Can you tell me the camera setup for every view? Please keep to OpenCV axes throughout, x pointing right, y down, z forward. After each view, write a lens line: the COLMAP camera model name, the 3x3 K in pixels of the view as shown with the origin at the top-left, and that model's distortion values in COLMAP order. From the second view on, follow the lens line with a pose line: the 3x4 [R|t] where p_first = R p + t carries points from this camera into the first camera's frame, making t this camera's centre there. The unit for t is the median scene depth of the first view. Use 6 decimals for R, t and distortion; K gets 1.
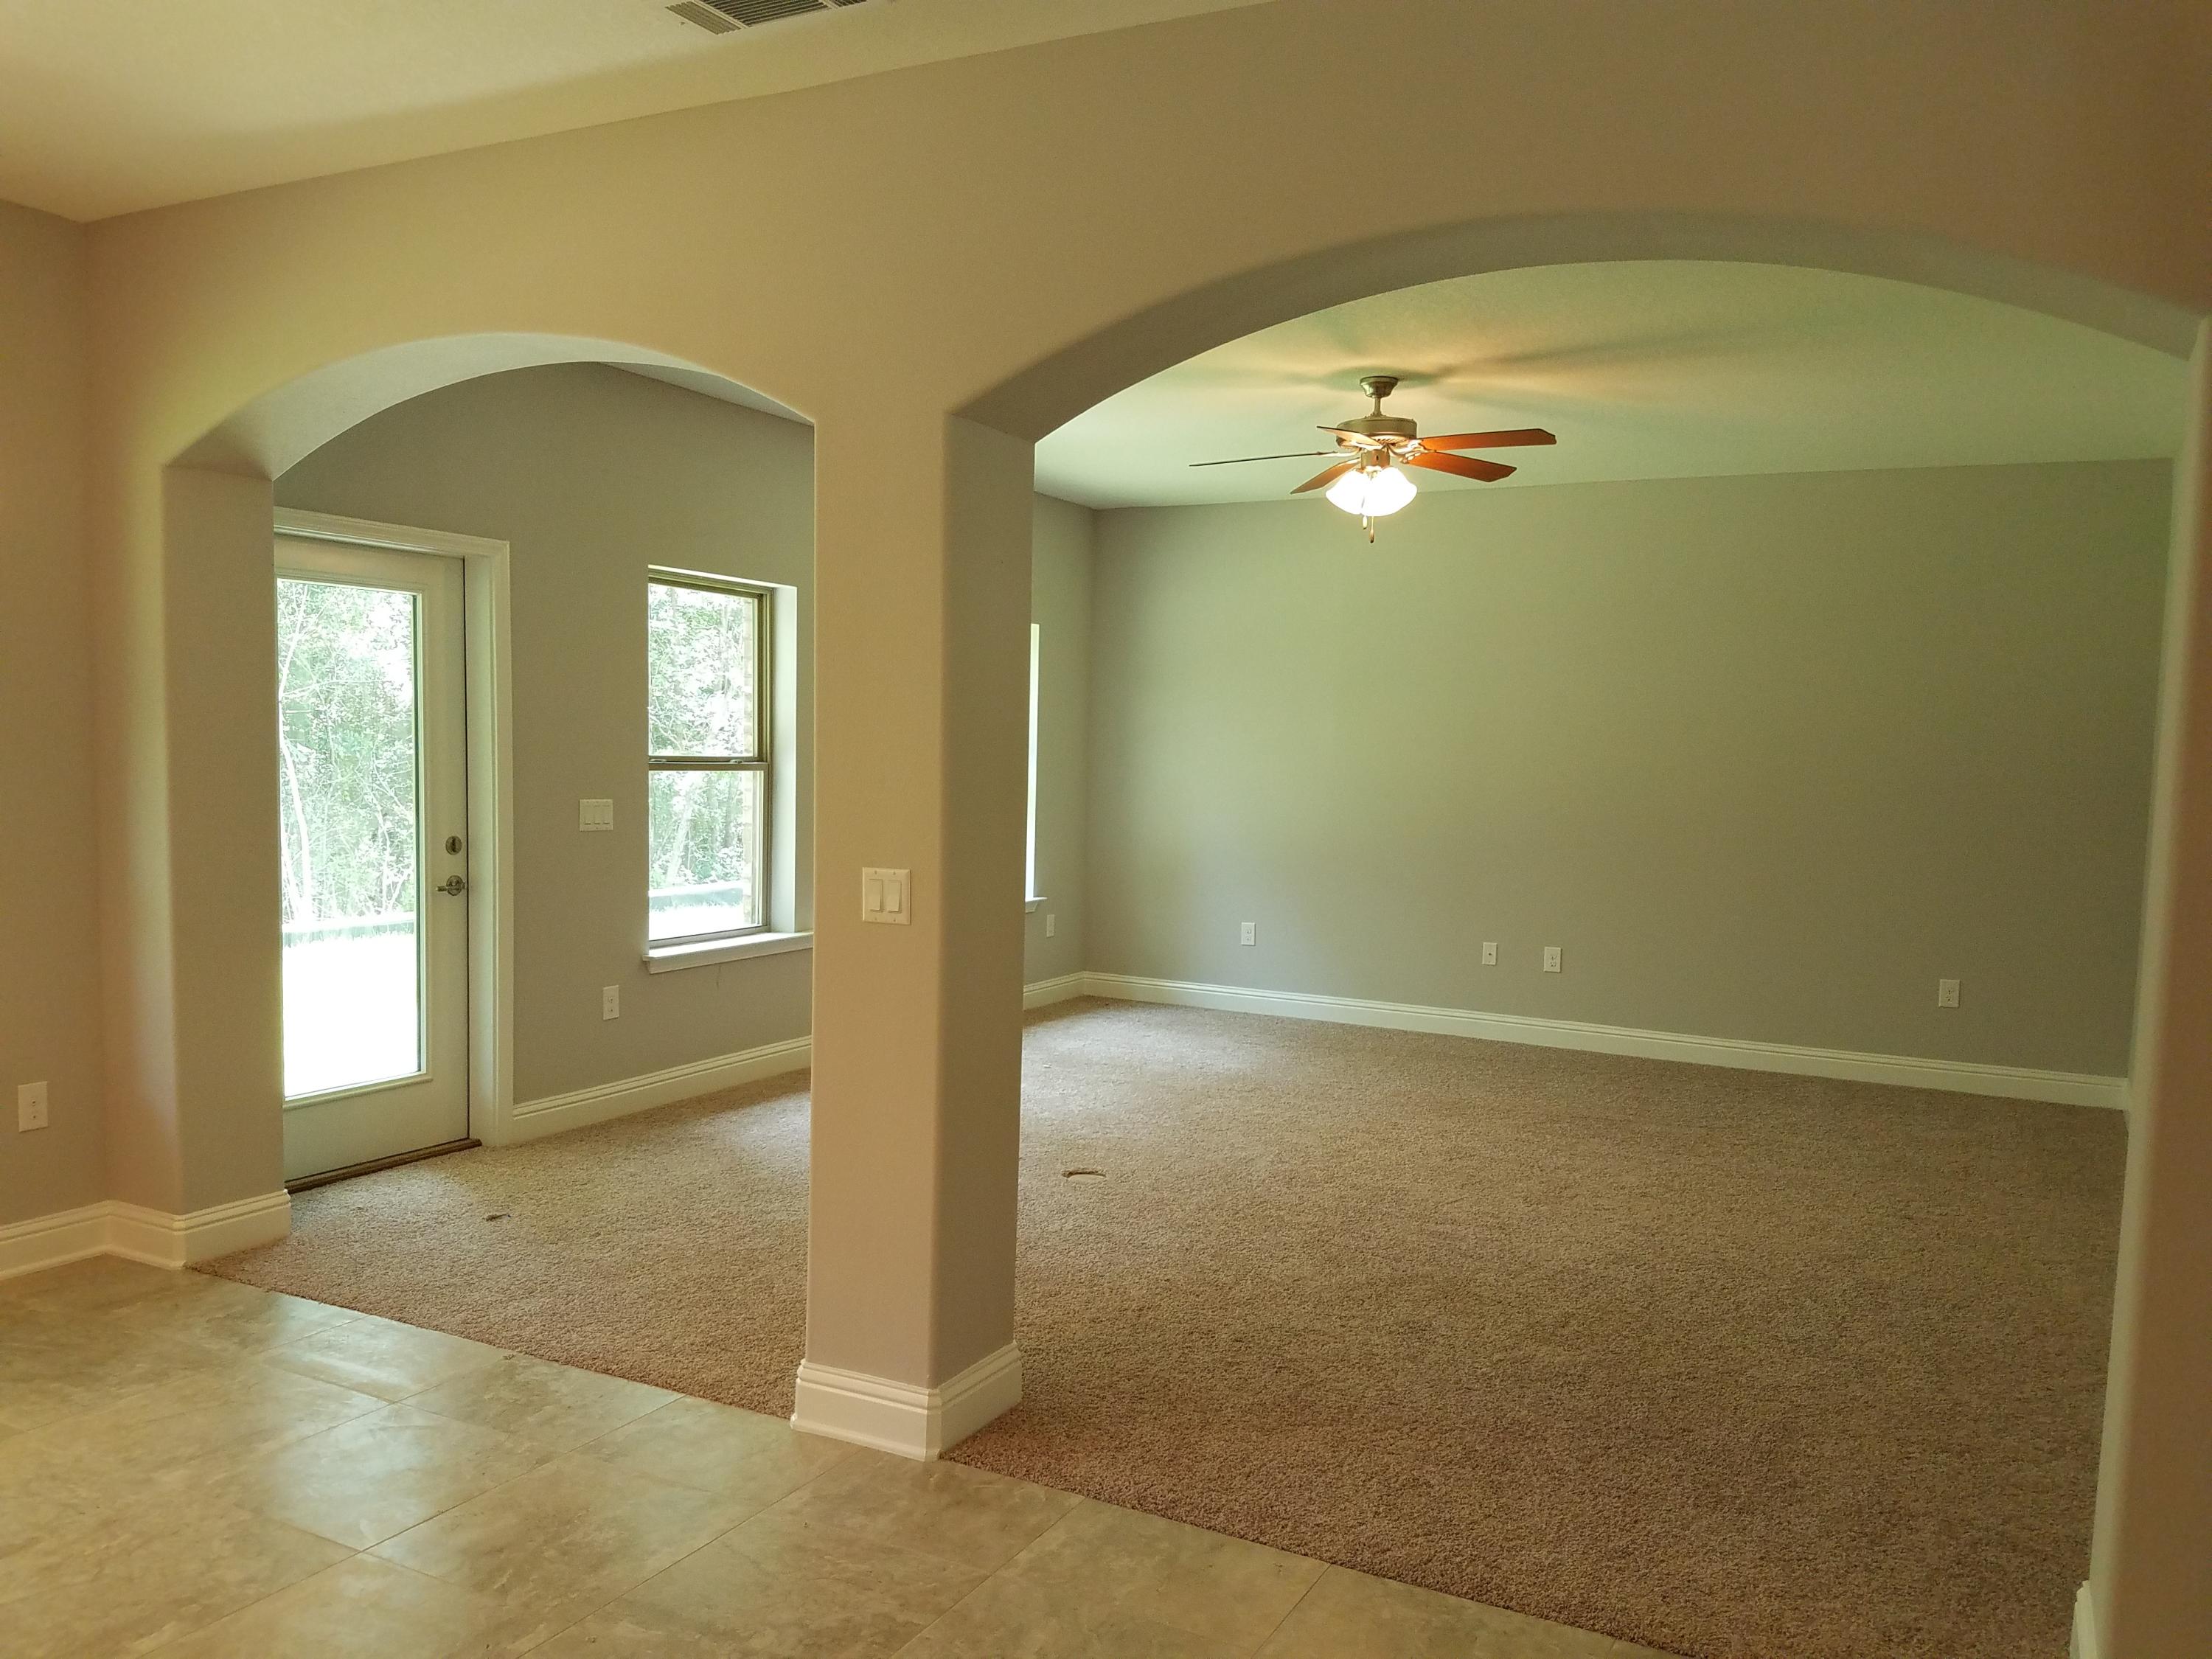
lens RADIAL K [[1687.7, 0, 1102.3], [0, 1687.7, 821.4], [0, 0, 1]] dist [0.056162, -0.066670]
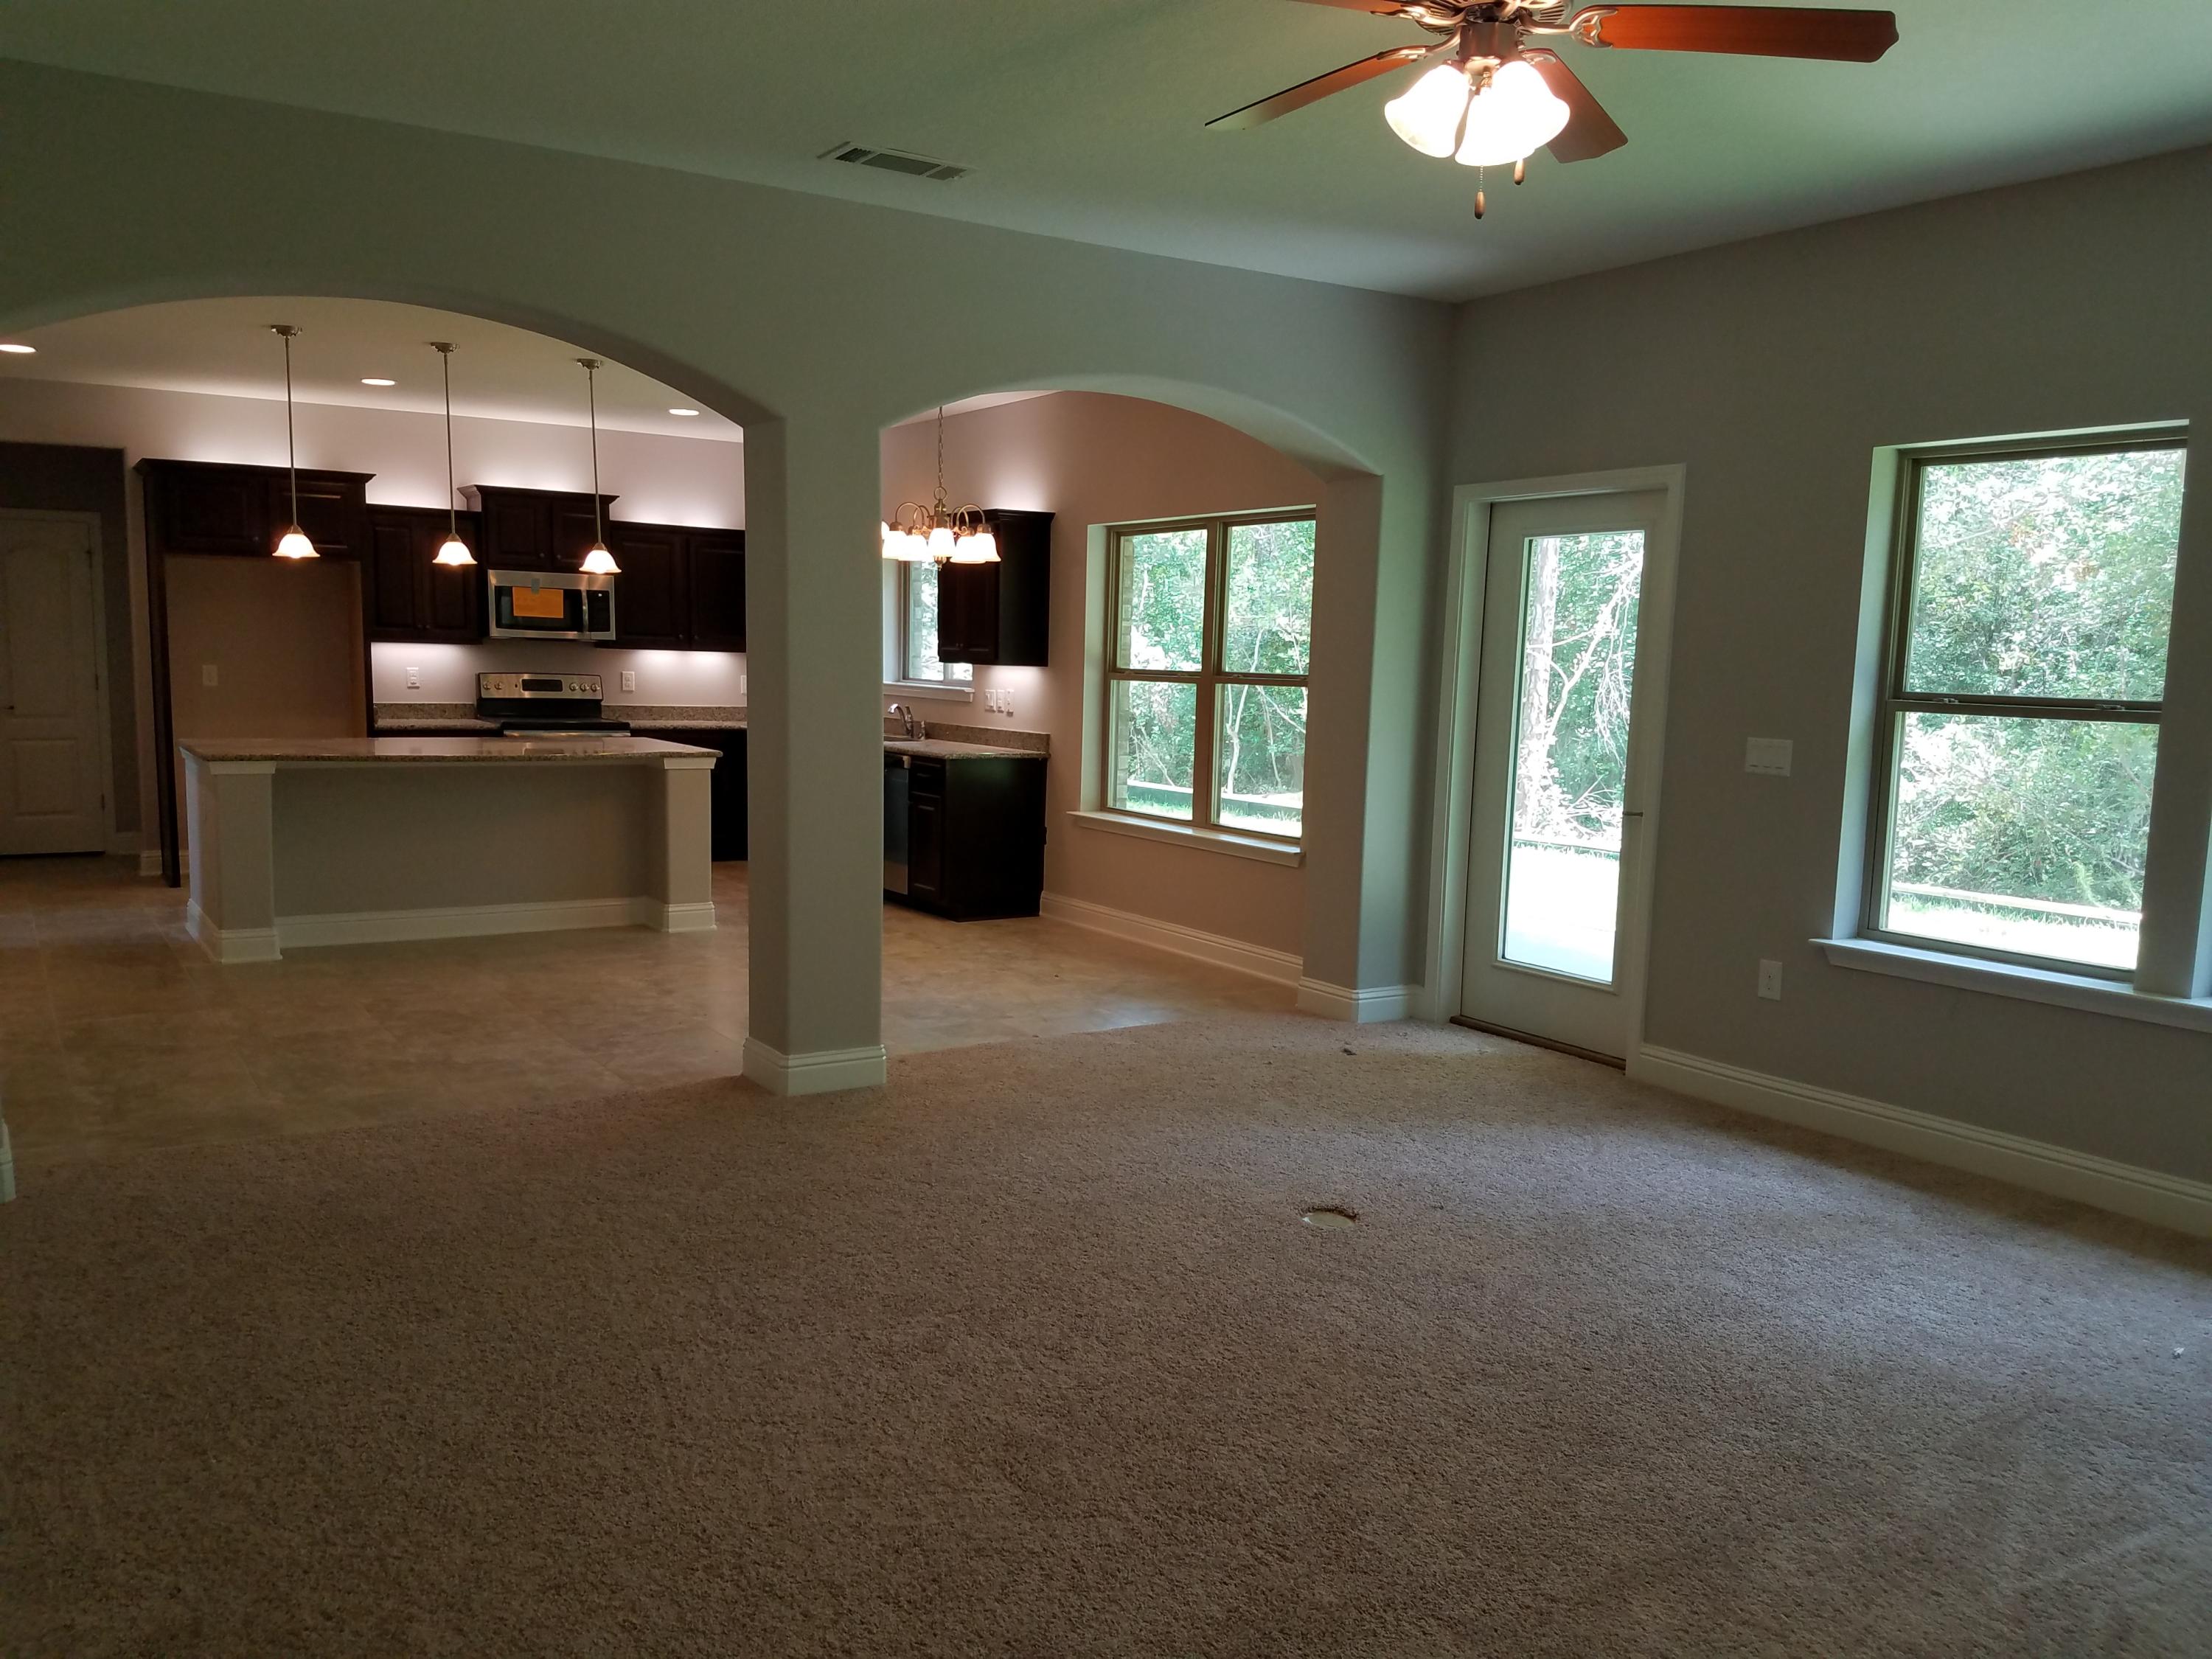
lens RADIAL K [[1687.7, 0, 1147.6], [0, 1687.7, 843.8], [0, 0, 1]] dist [0.056162, -0.066670]
pose [[-0.497572, 0.061734, -0.865223, 0.587211], [-0.071190, 0.991193, 0.111662, -0.033204], [0.864497, 0.117155, -0.488795, 1.114778]]
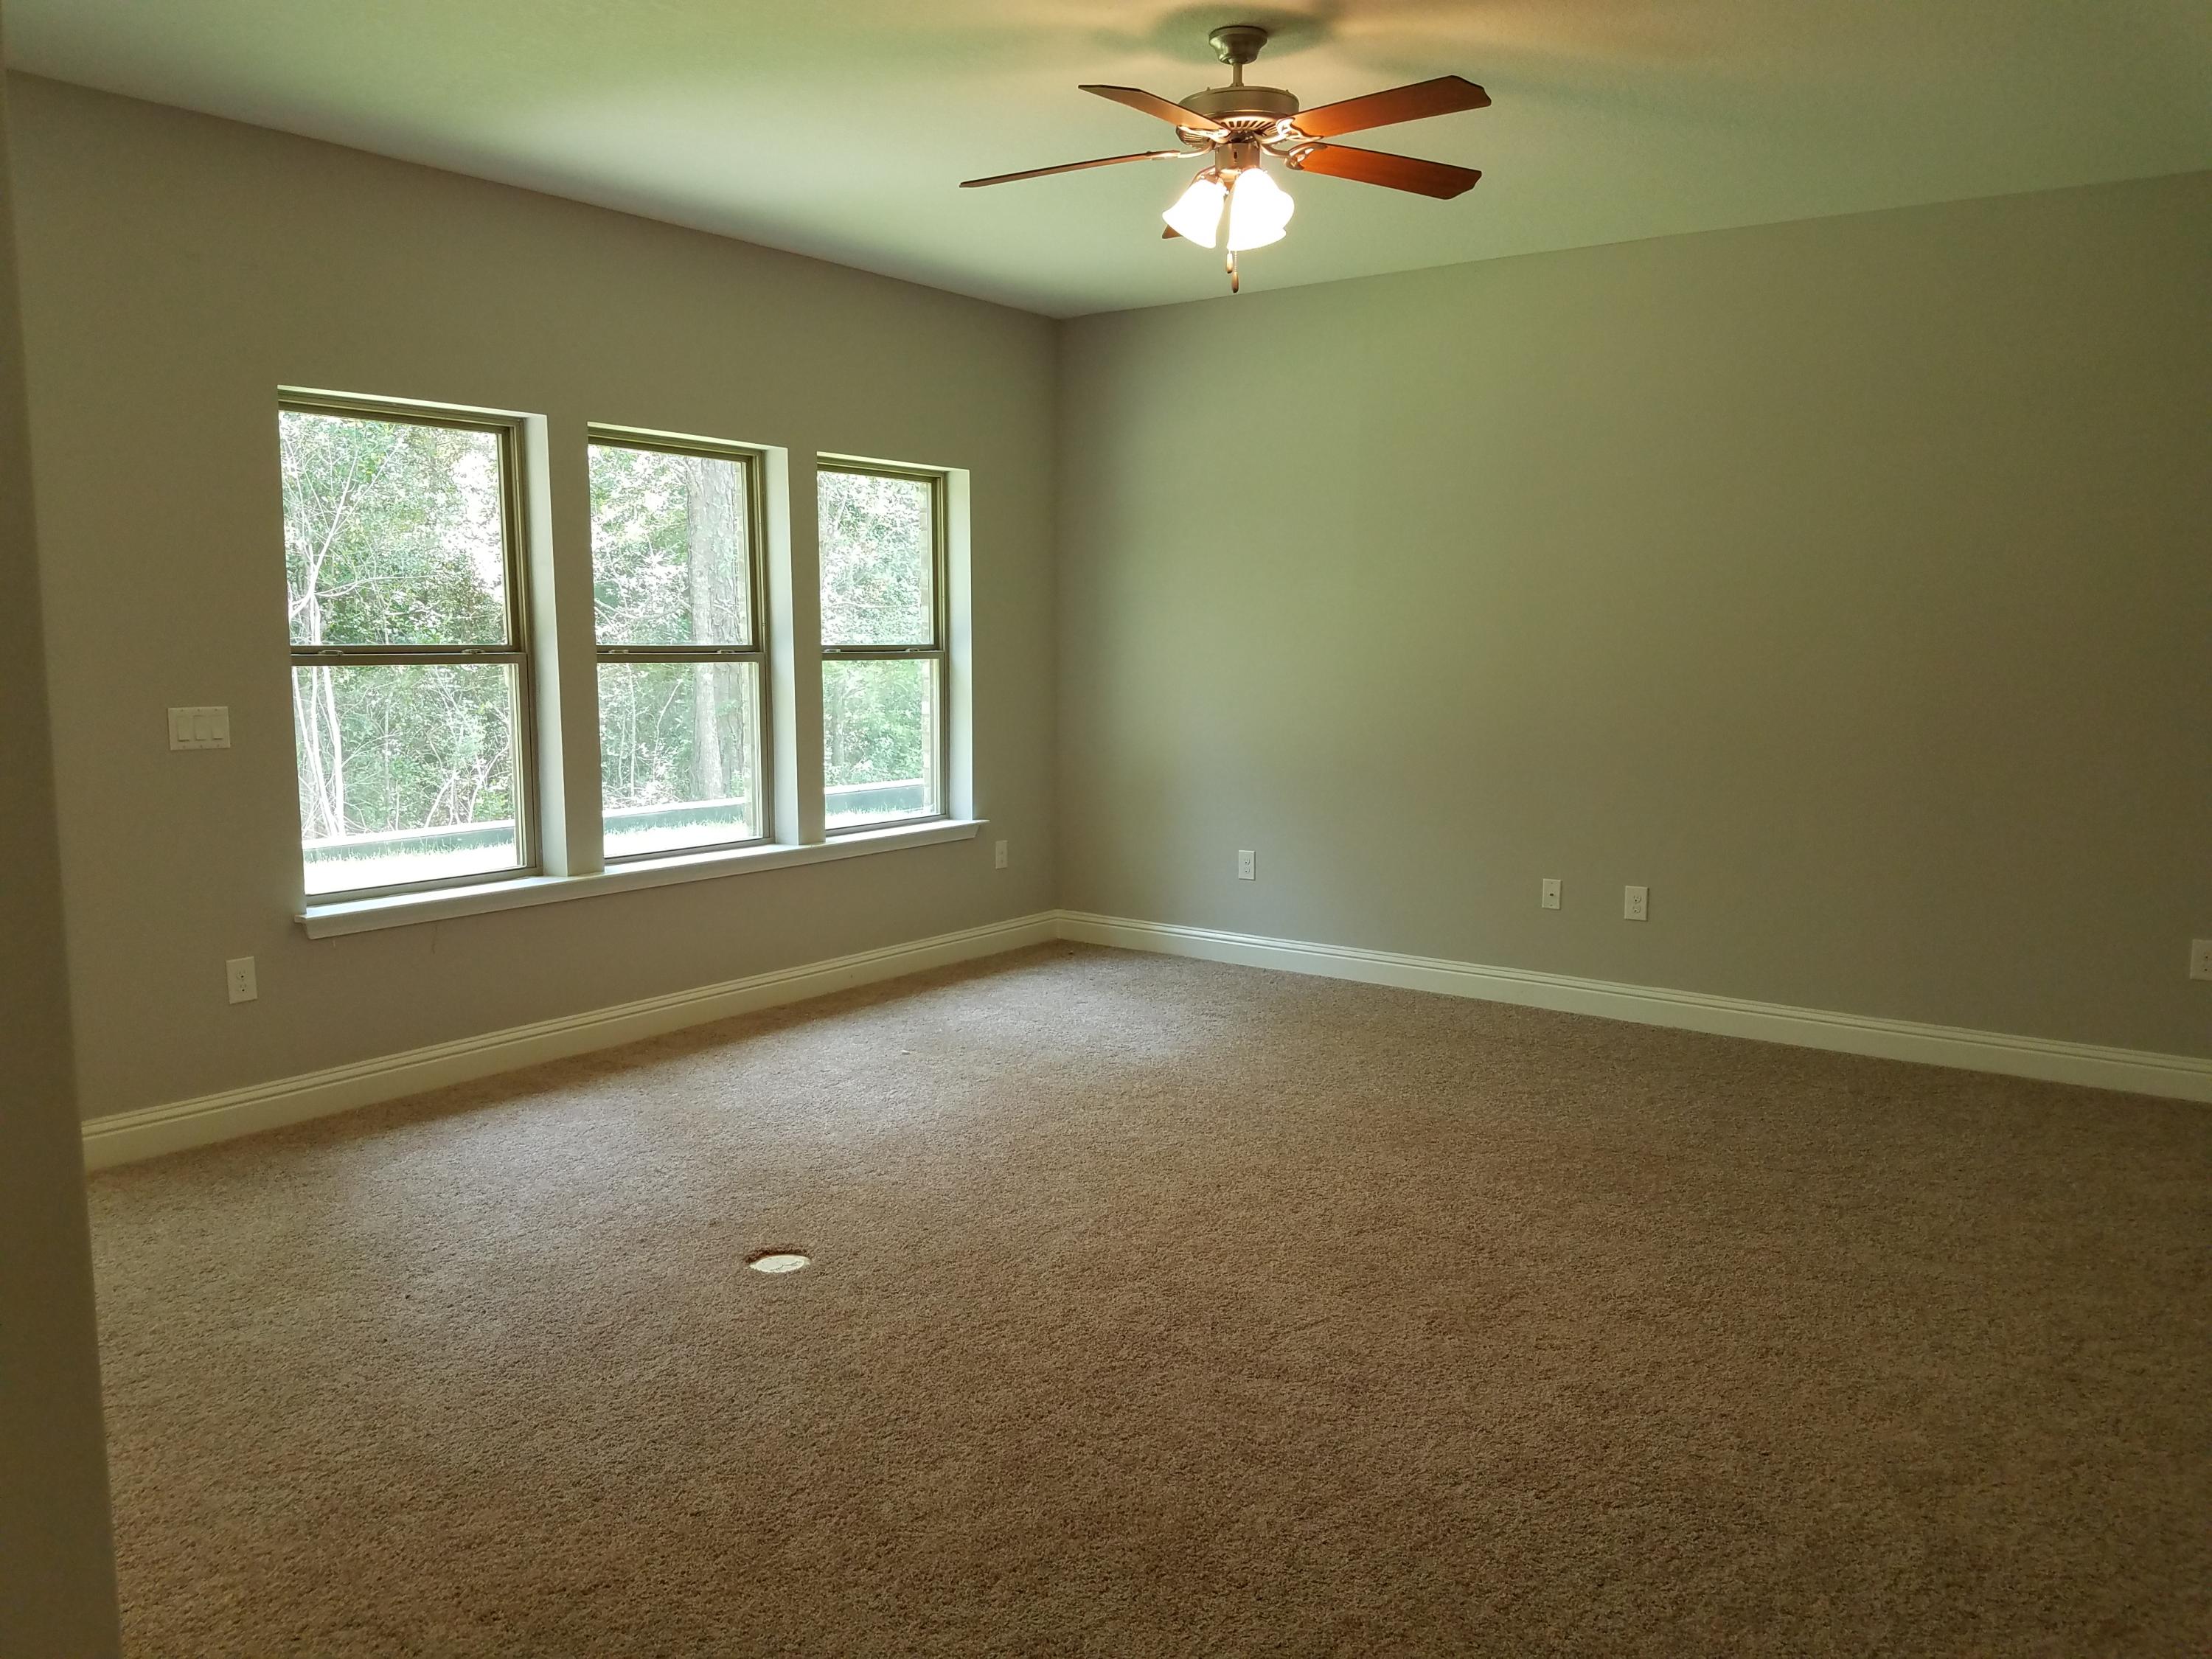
lens RADIAL K [[1687.7, 0, 1107.8], [0, 1687.7, 837.7], [0, 0, 1]] dist [0.056162, -0.066670]
pose [[0.989188, -0.001362, -0.146643, 0.191869], [0.012723, 0.996984, 0.076563, -0.008013], [0.146097, -0.077601, 0.986222, 0.315526]]
